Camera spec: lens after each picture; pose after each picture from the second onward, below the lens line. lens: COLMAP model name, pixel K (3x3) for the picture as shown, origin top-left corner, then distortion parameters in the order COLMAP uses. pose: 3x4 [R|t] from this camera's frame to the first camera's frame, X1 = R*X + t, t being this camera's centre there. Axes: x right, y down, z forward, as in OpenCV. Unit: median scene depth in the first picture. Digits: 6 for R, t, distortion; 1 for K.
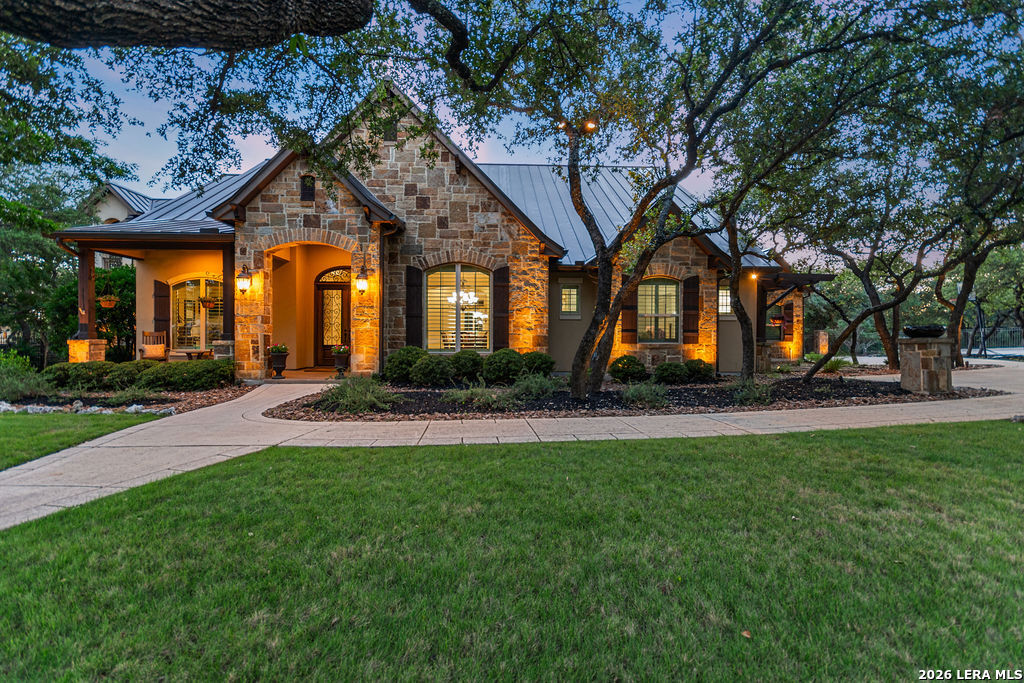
lens RADIAL K [[459.0, 0, 510.7], [0, 459.0, 334.3], [0, 0, 1]] dist [0.000974, 0.000005]
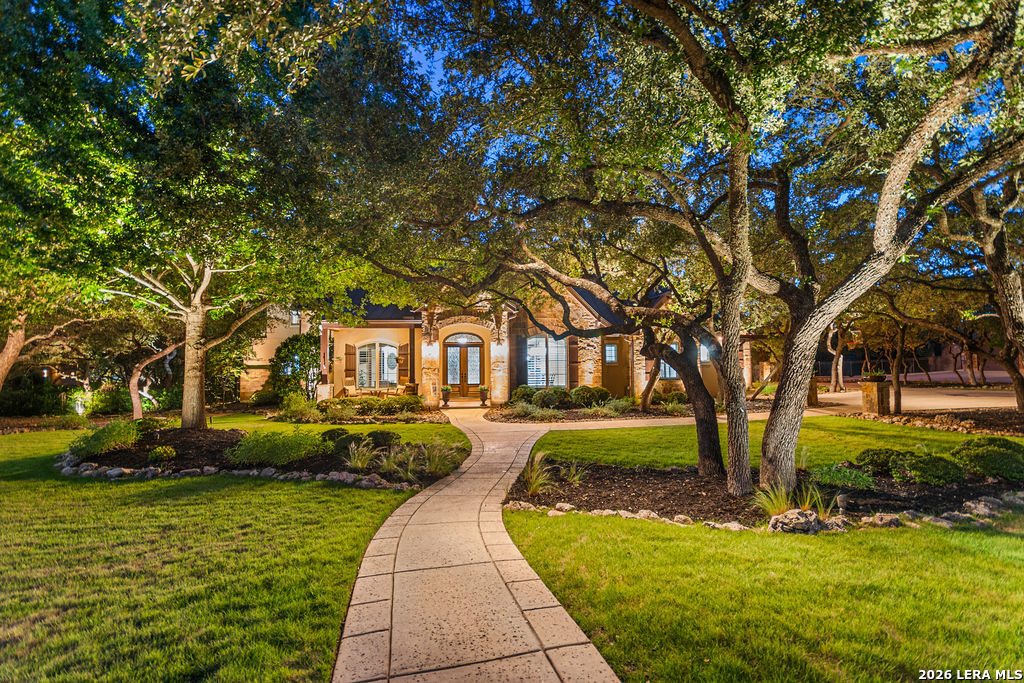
lens RADIAL K [[444.6, 0, 508.9], [0, 444.6, 346.9], [0, 0, 1]] dist [-0.000550, -0.001198]
pose [[0.996335, -0.010462, 0.084895, -0.386827], [0.013153, 0.999427, -0.031203, -0.058322], [-0.084520, 0.032205, 0.995901, -0.569125]]
